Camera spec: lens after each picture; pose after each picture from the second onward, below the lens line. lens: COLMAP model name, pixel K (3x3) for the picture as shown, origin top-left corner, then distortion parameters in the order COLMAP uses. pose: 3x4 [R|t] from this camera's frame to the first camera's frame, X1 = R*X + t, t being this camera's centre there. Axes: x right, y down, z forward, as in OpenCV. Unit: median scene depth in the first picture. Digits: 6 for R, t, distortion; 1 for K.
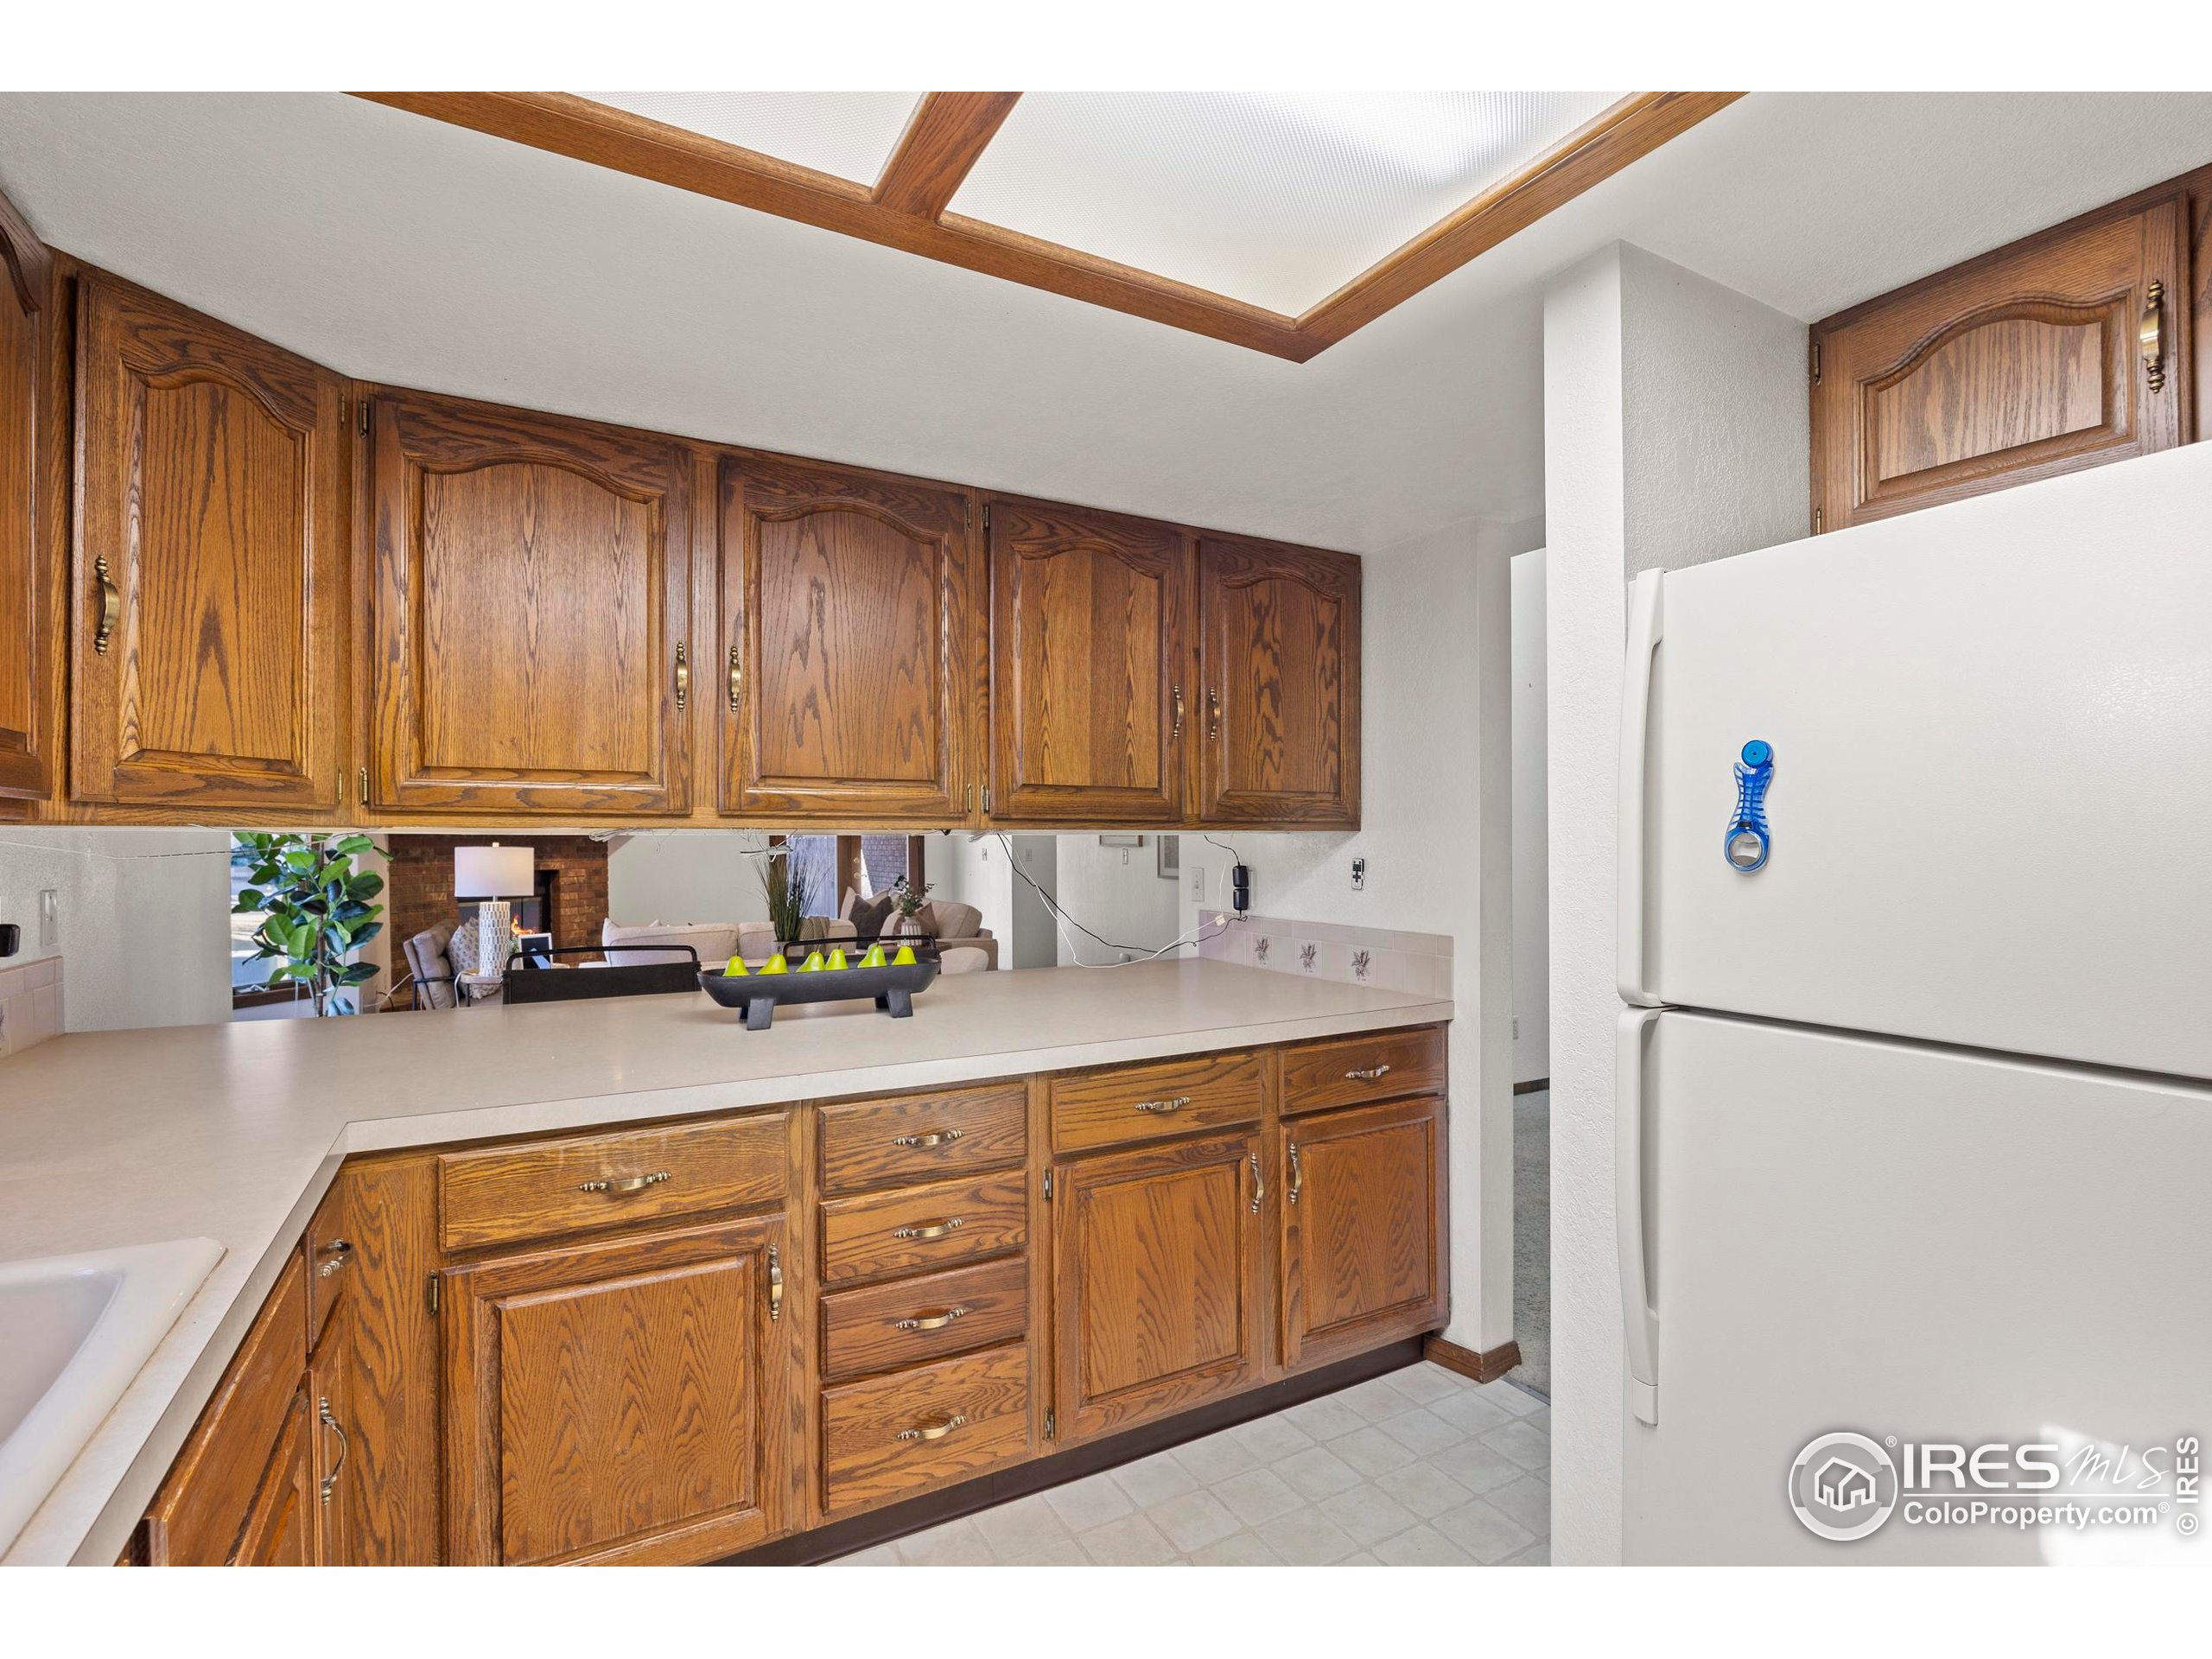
lens RADIAL K [[1023.4, 0, 1097.9], [0, 1023.4, 837.5], [0, 0, 1]] dist [-0.012752, 0.000119]
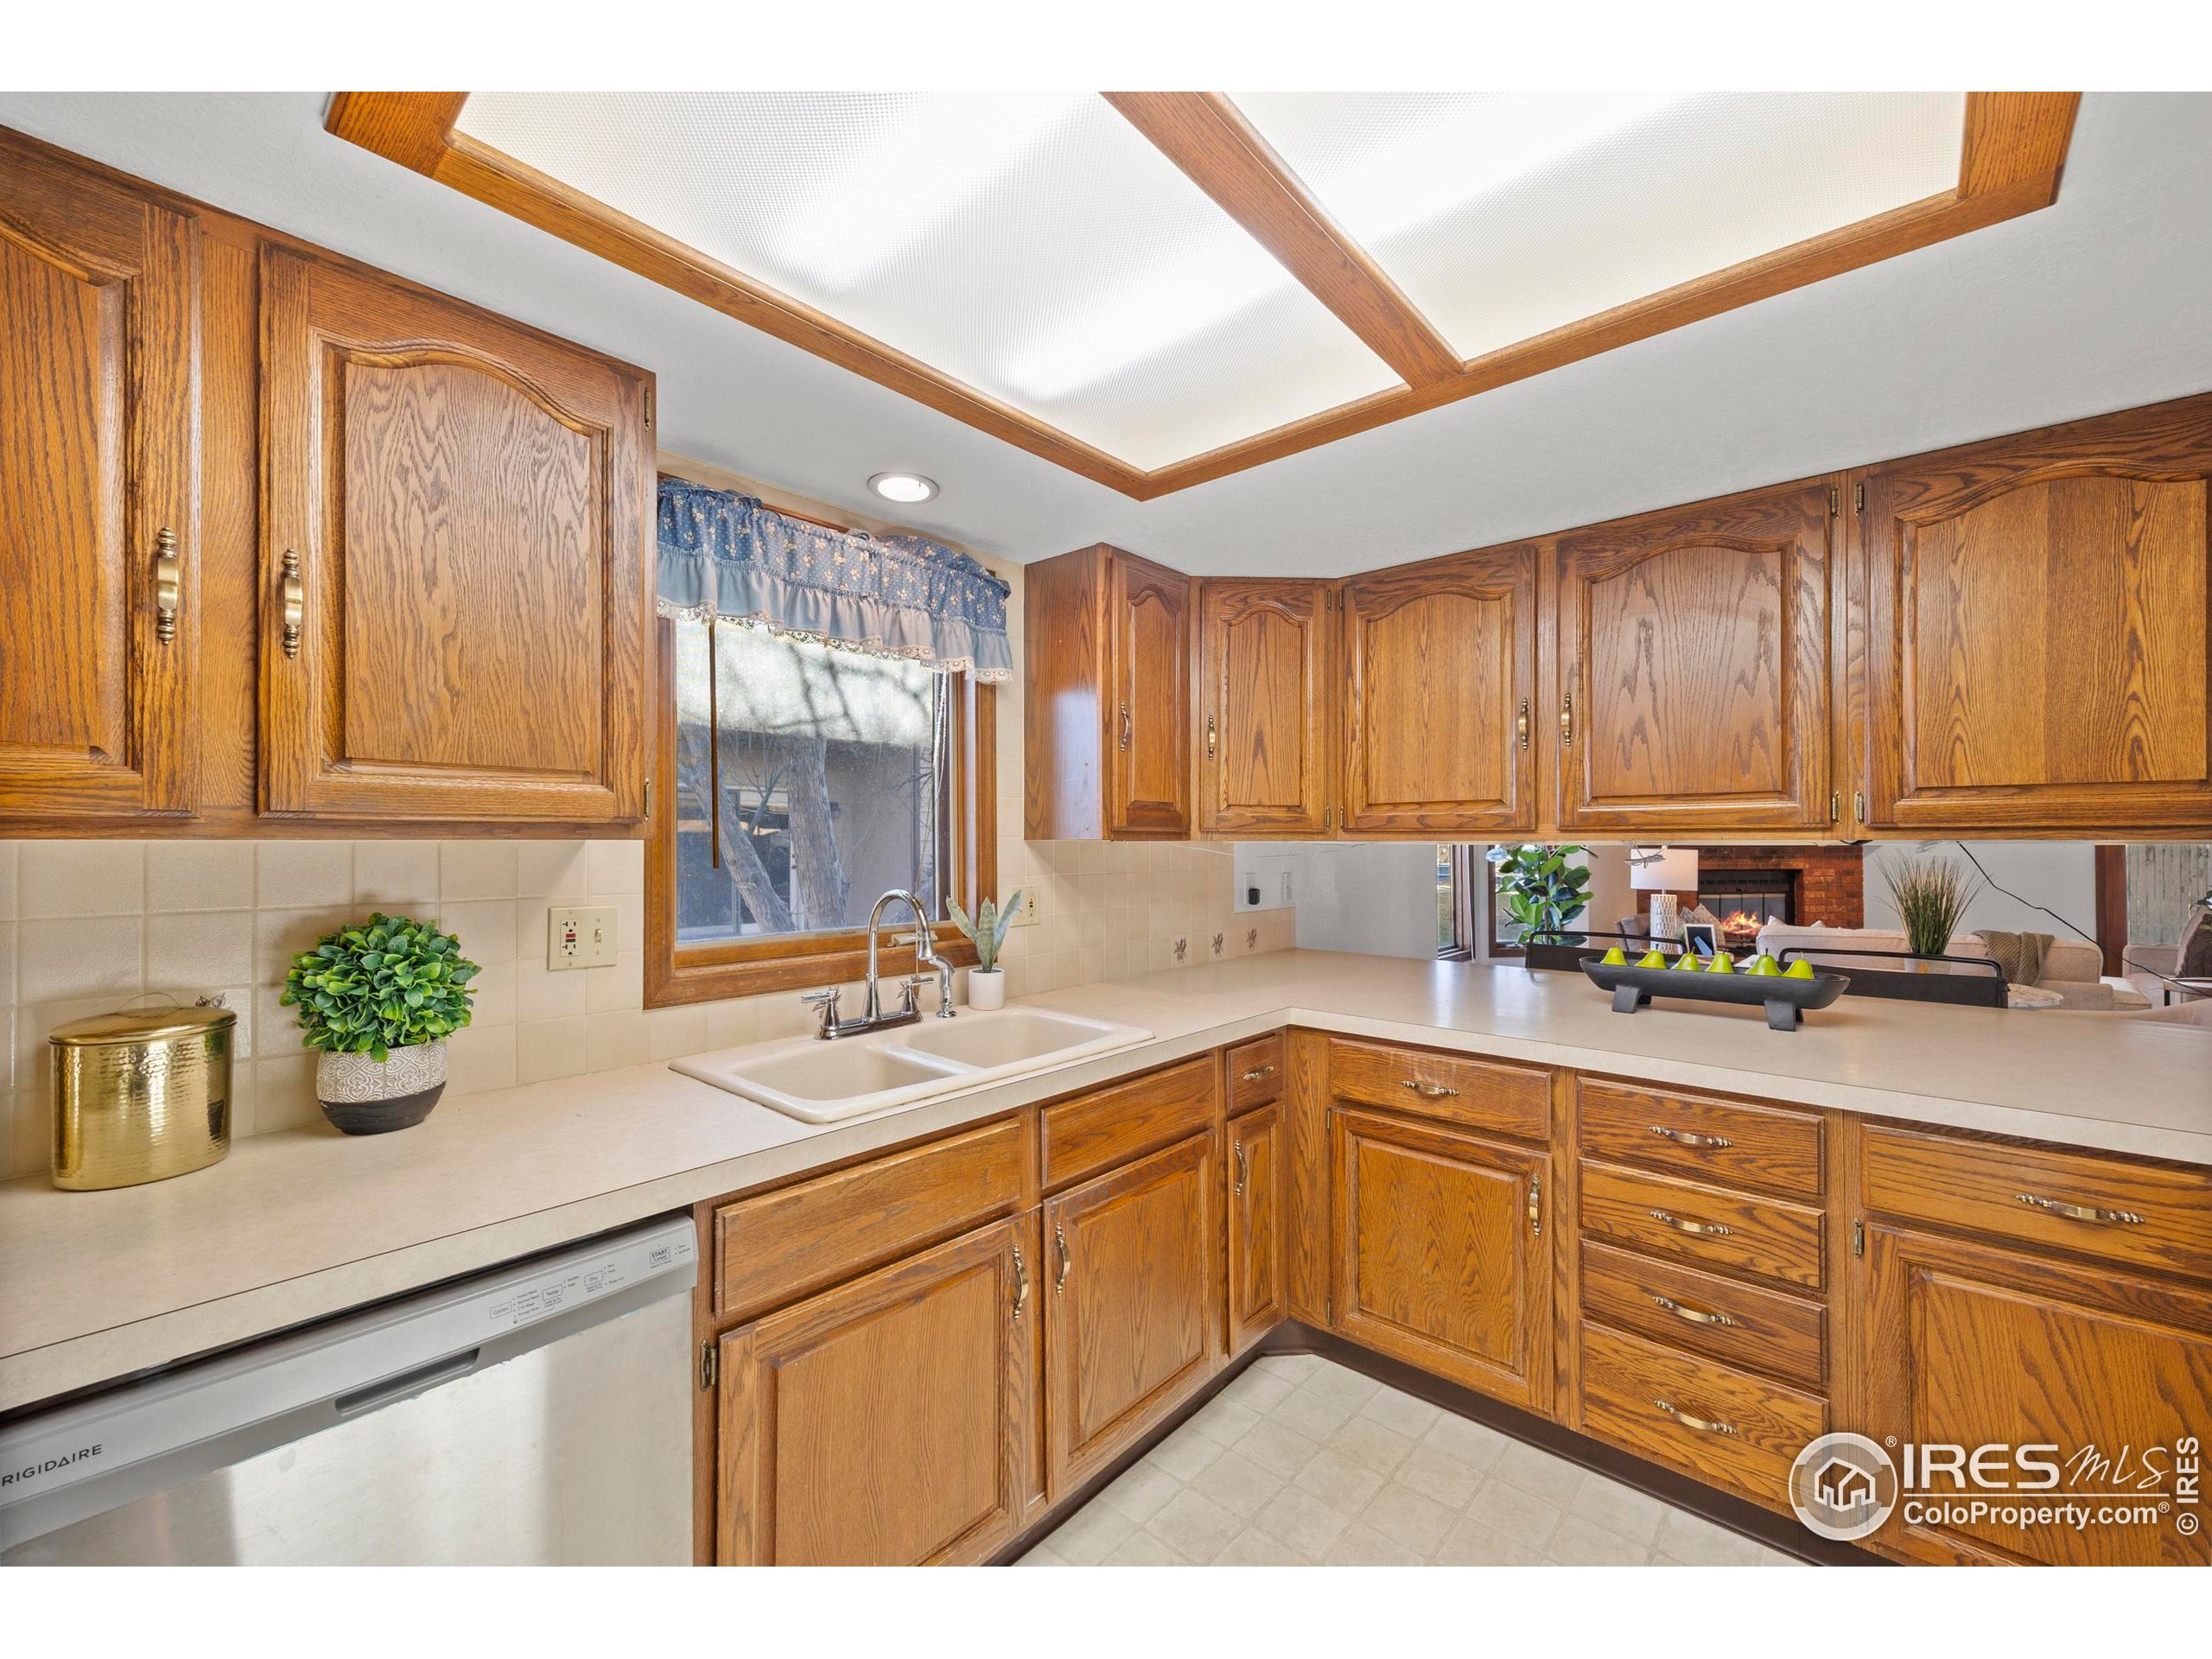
lens RADIAL K [[911.6, 0, 1137.5], [0, 911.6, 827.0], [0, 0, 1]] dist [0.000525, 0.000071]
pose [[0.342798, -0.012641, -0.939324, 0.520266], [0.004287, 0.999920, -0.011892, -0.015771], [0.939399, 0.000050, 0.342825, 0.141783]]
